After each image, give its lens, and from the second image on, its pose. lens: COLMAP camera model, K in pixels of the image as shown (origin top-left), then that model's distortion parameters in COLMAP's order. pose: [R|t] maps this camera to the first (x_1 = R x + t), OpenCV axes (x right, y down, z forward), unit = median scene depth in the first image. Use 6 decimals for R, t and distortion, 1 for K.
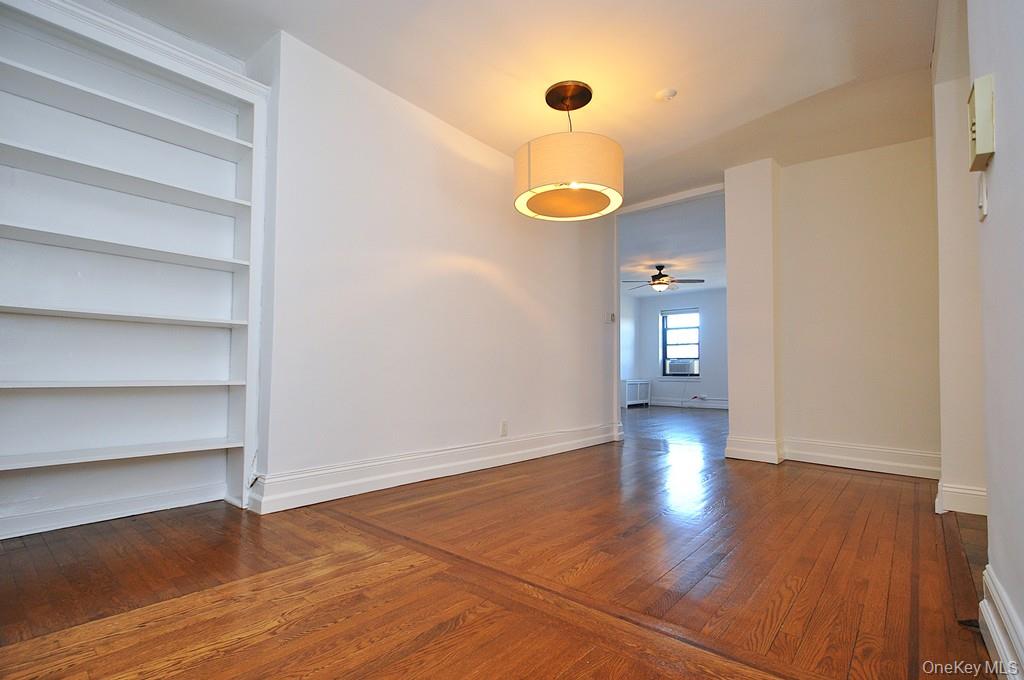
lens RADIAL K [[475.0, 0, 508.6], [0, 475.0, 355.5], [0, 0, 1]] dist [-0.000446, -0.000173]
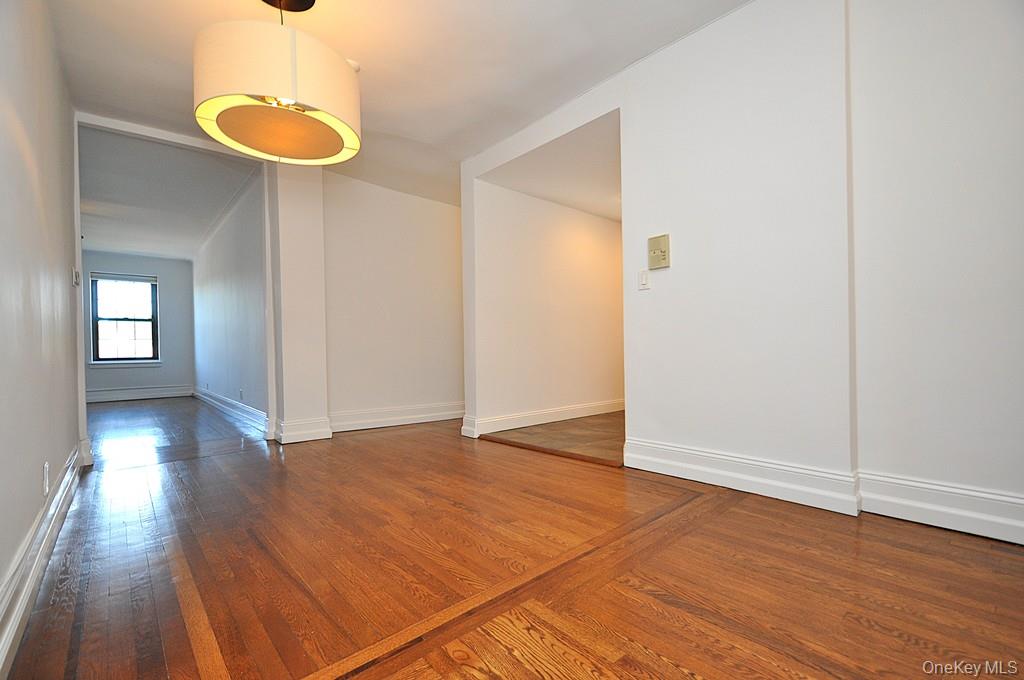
lens RADIAL K [[455.3, 0, 509.8], [0, 455.3, 349.2], [0, 0, 1]] dist [-0.000224, -0.000590]
pose [[0.135706, -0.017323, 0.990598, -0.826566], [-0.014521, 0.999705, 0.019471, -0.010218], [-0.990643, -0.017026, 0.135414, 0.850693]]
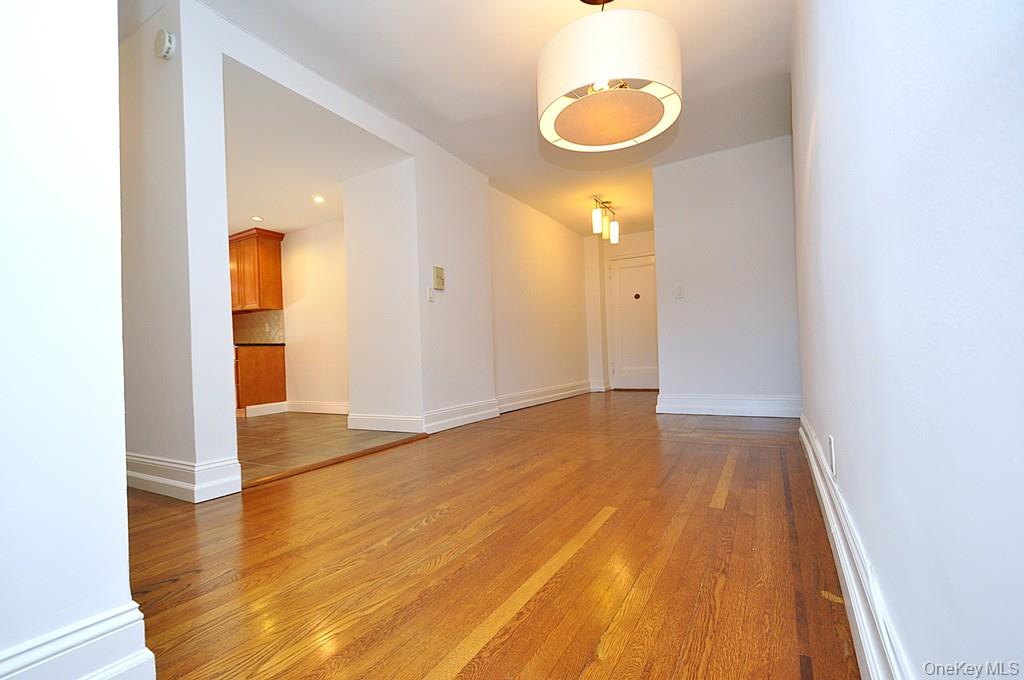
lens RADIAL K [[455.3, 0, 509.8], [0, 455.3, 349.2], [0, 0, 1]] dist [-0.000224, -0.000590]
pose [[-0.983884, 0.029547, -0.176352, 0.623437], [0.037764, 0.998343, -0.043416, 0.125750], [0.174777, -0.049376, -0.983369, 2.569724]]
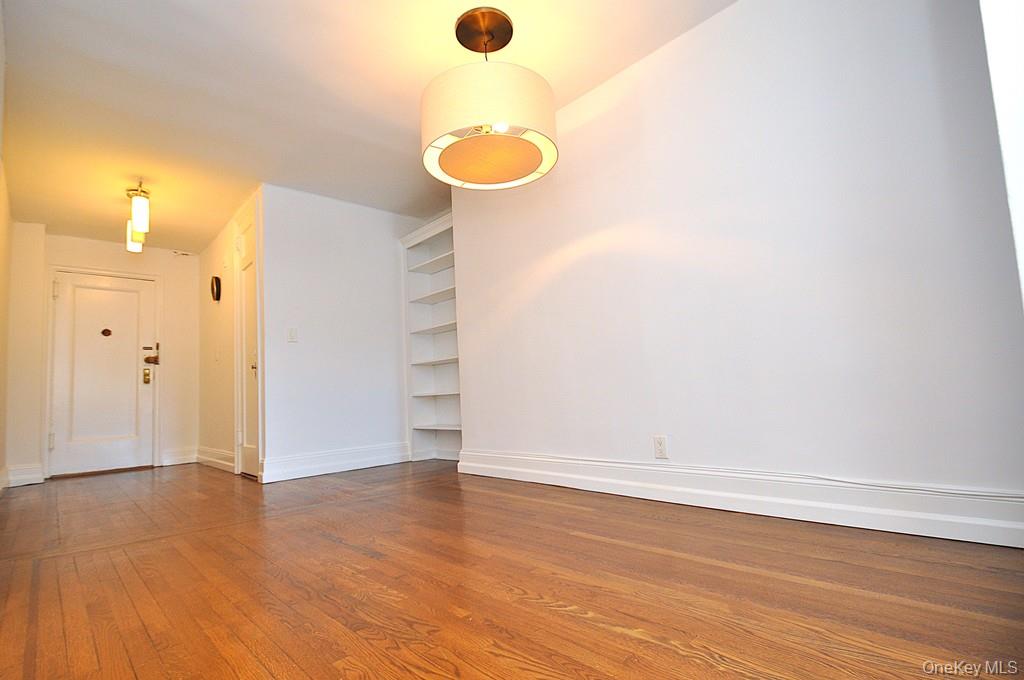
lens RADIAL K [[498.1, 0, 512.0], [0, 498.1, 340.0], [0, 0, 1]] dist [0.002384, 0.000225]
pose [[-0.113482, -0.106293, -0.987838, 1.380095], [0.085700, 0.989508, -0.116318, 0.126385], [0.989837, -0.097857, -0.103182, 1.667918]]
